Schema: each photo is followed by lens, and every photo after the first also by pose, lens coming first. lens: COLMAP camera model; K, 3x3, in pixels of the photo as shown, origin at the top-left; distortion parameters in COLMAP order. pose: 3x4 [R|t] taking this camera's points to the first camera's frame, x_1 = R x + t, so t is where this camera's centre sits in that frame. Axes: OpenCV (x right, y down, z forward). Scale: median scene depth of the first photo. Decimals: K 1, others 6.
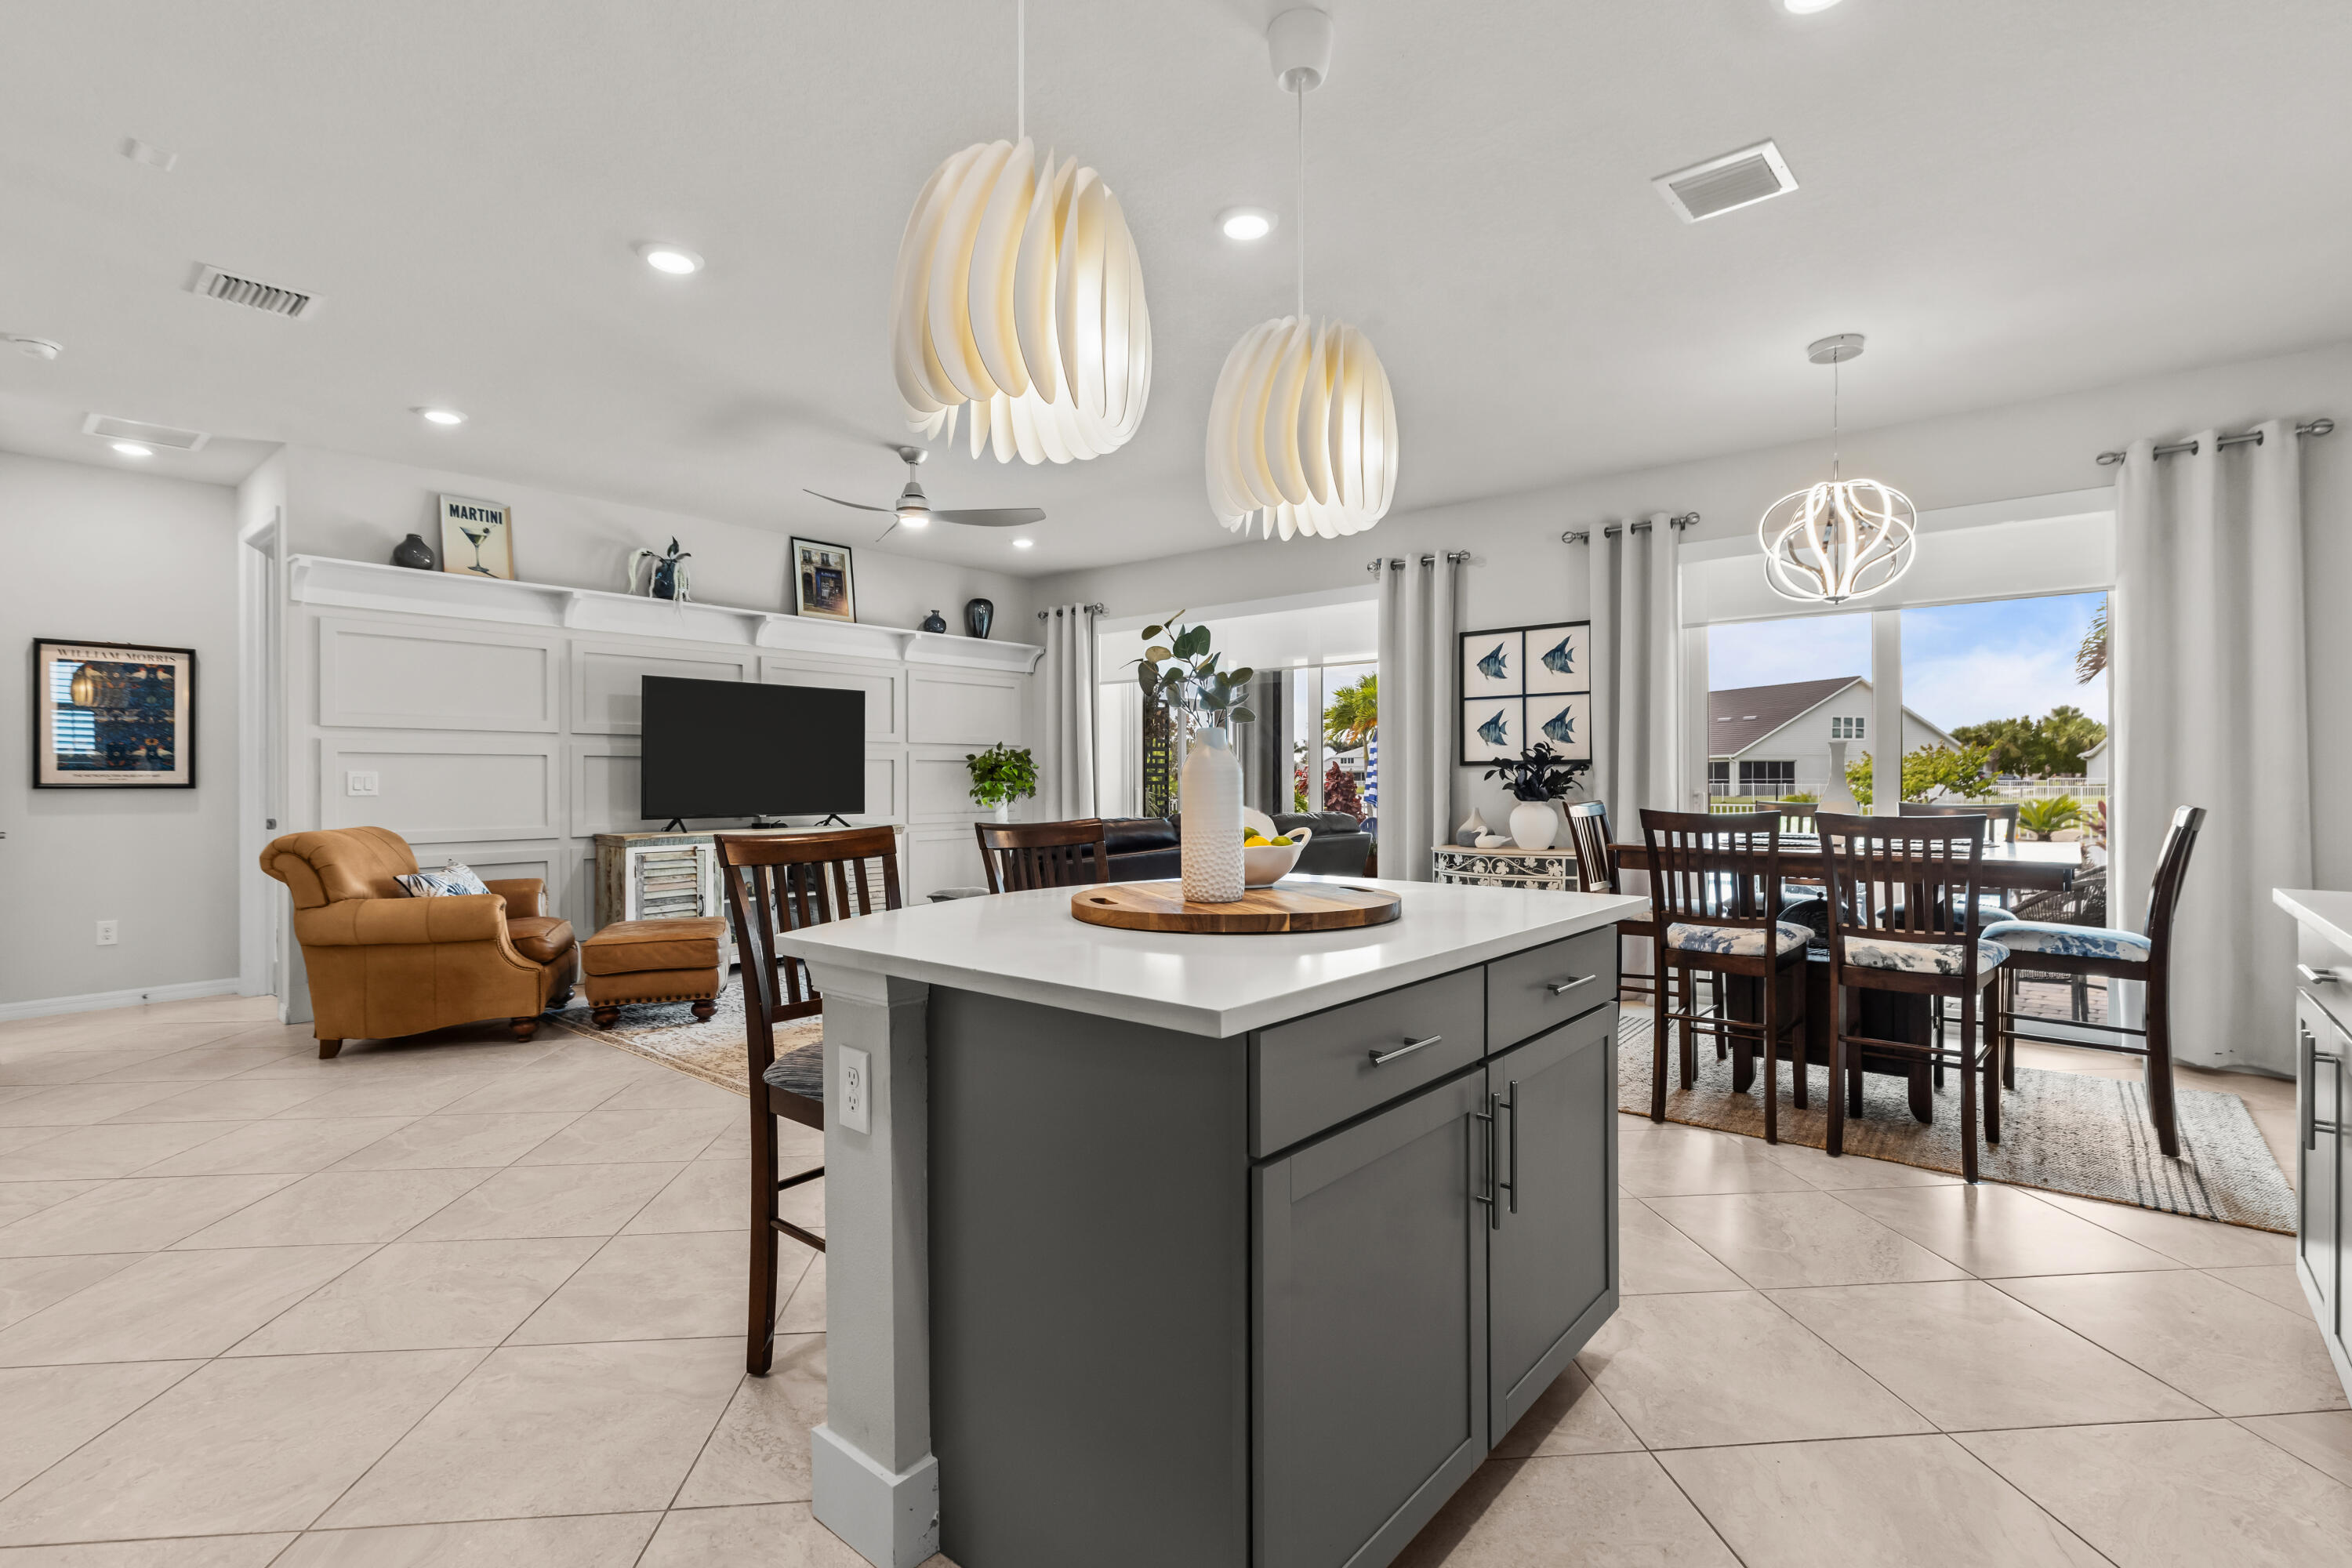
lens RADIAL K [[1076.8, 0, 1179.2], [0, 1076.8, 777.7], [0, 0, 1]] dist [-0.004351, -0.000258]
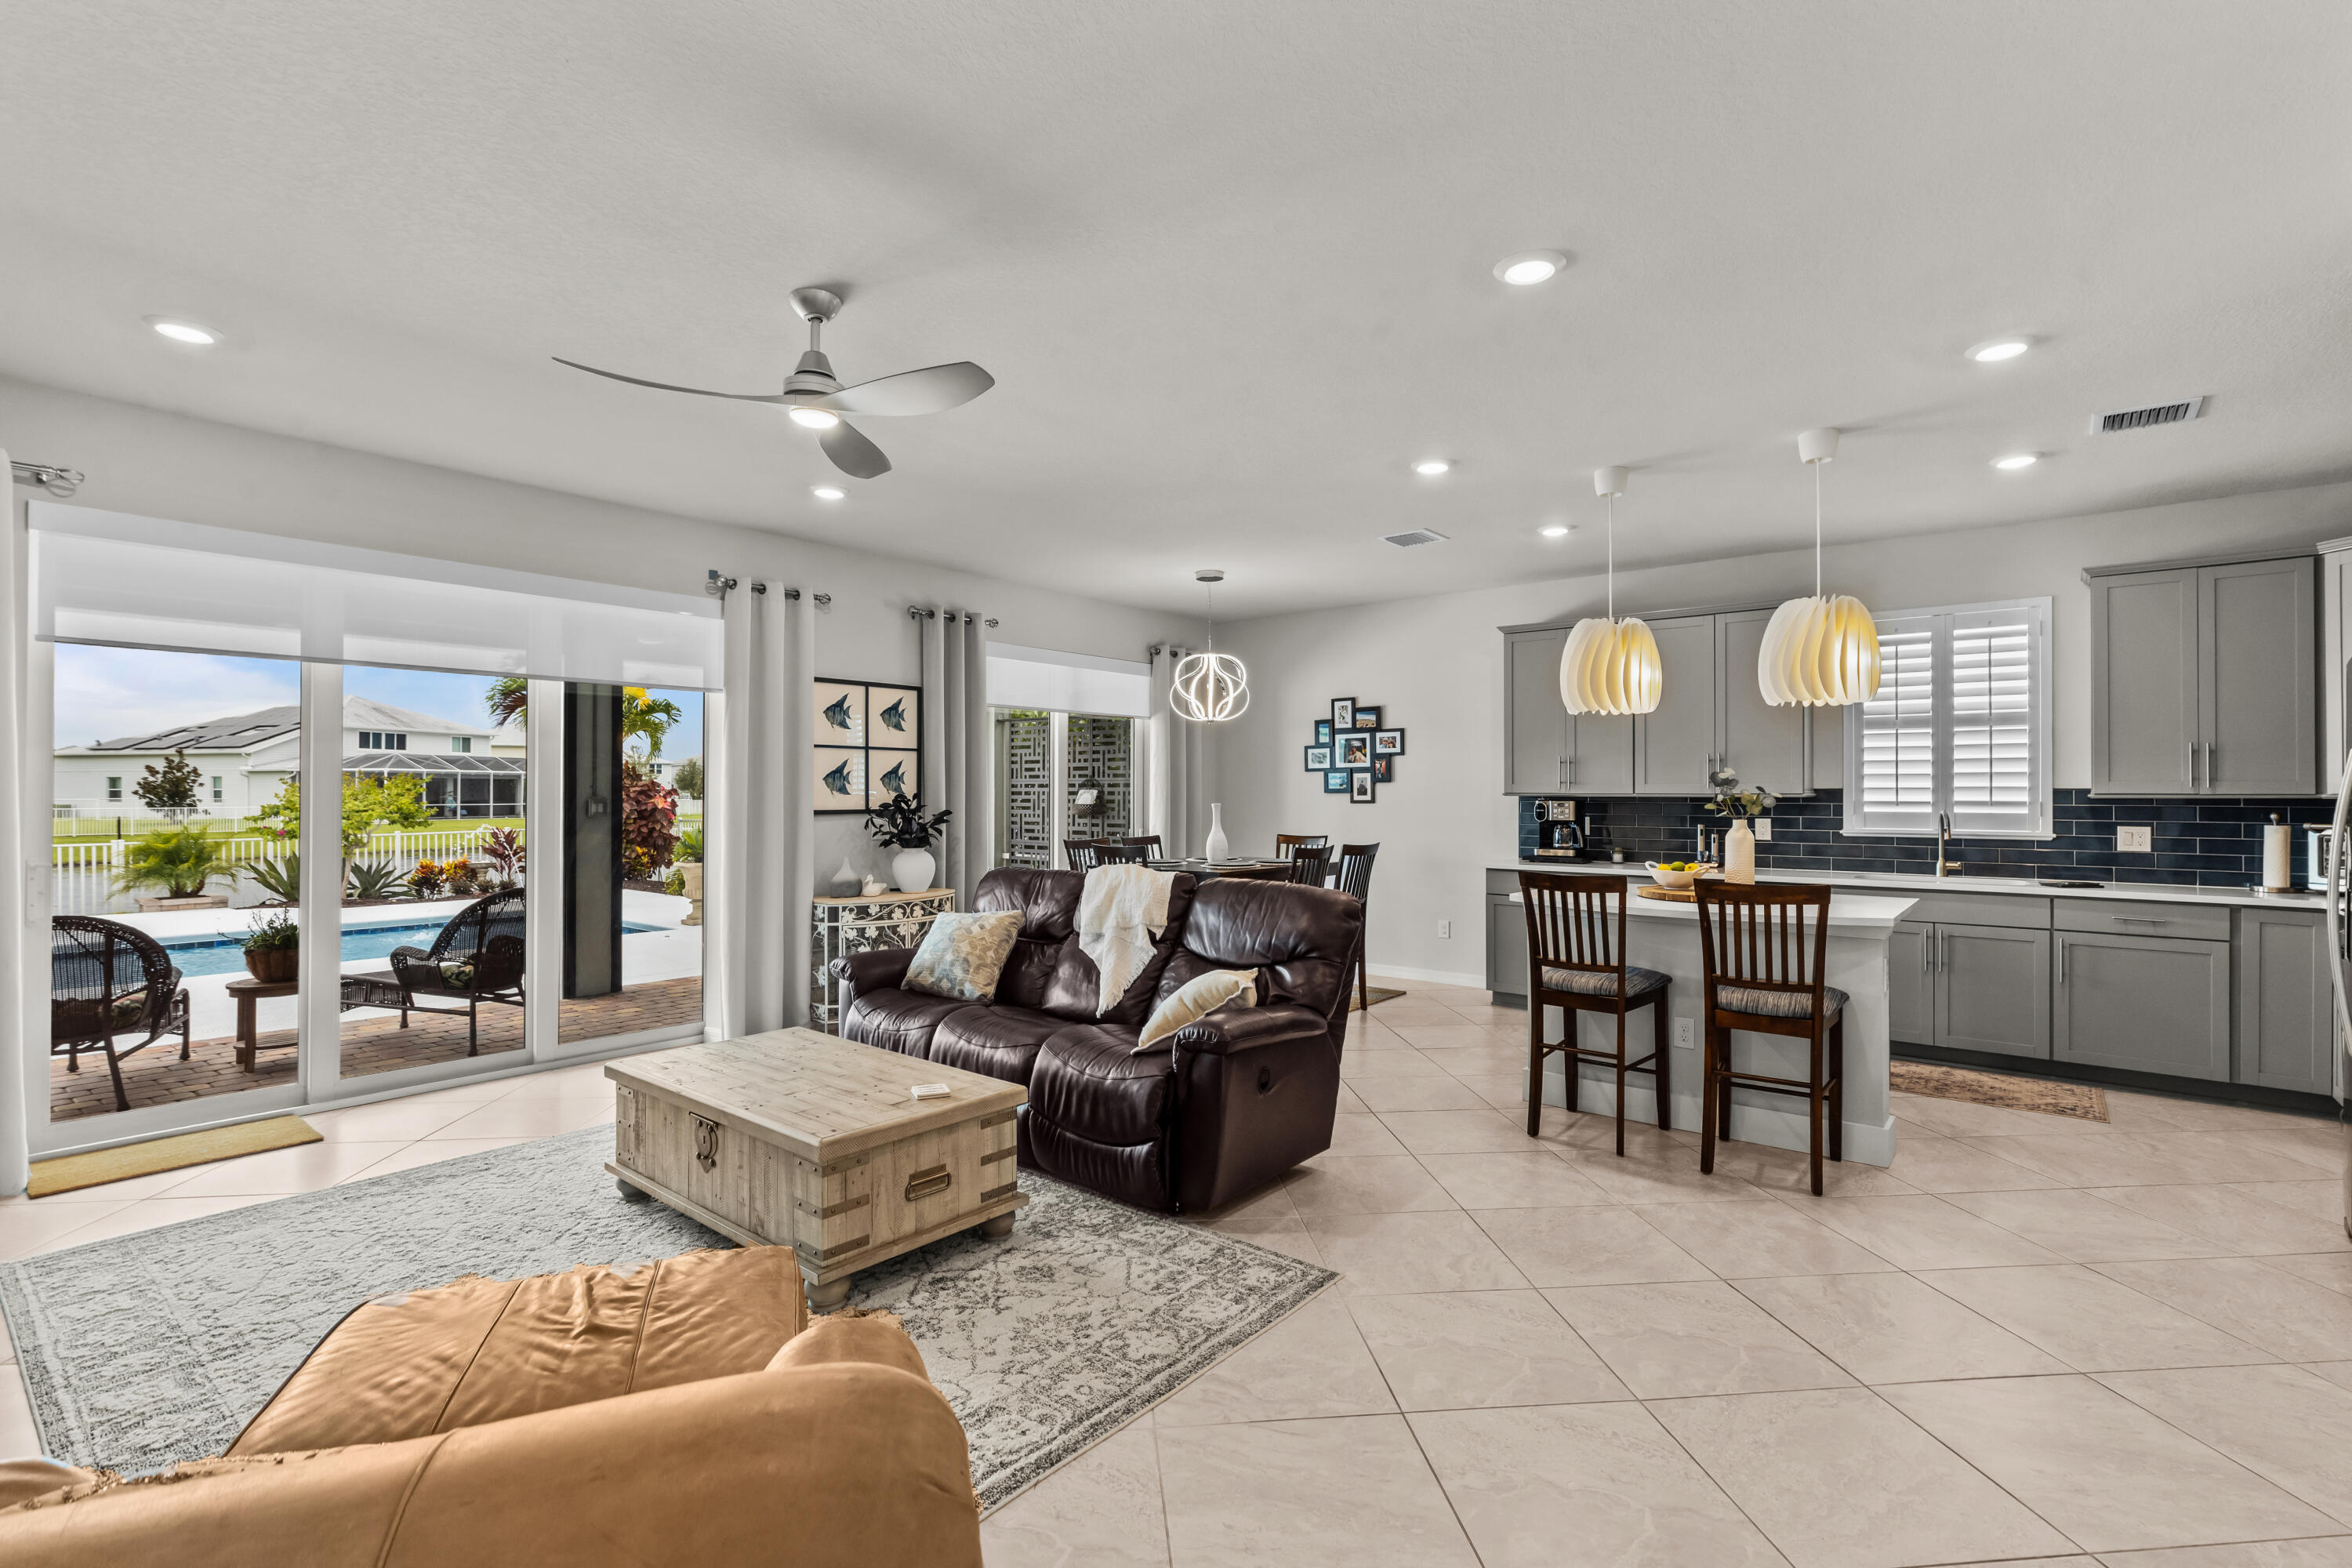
lens RADIAL K [[1076.8, 0, 1178.1], [0, 1076.8, 788.7], [0, 0, 1]] dist [-0.004351, -0.000258]
pose [[-0.011747, 0.006126, 0.999912, -0.738383], [0.000062, 0.999981, -0.006126, -0.030213], [-0.999931, -0.000010, -0.011747, 0.716491]]
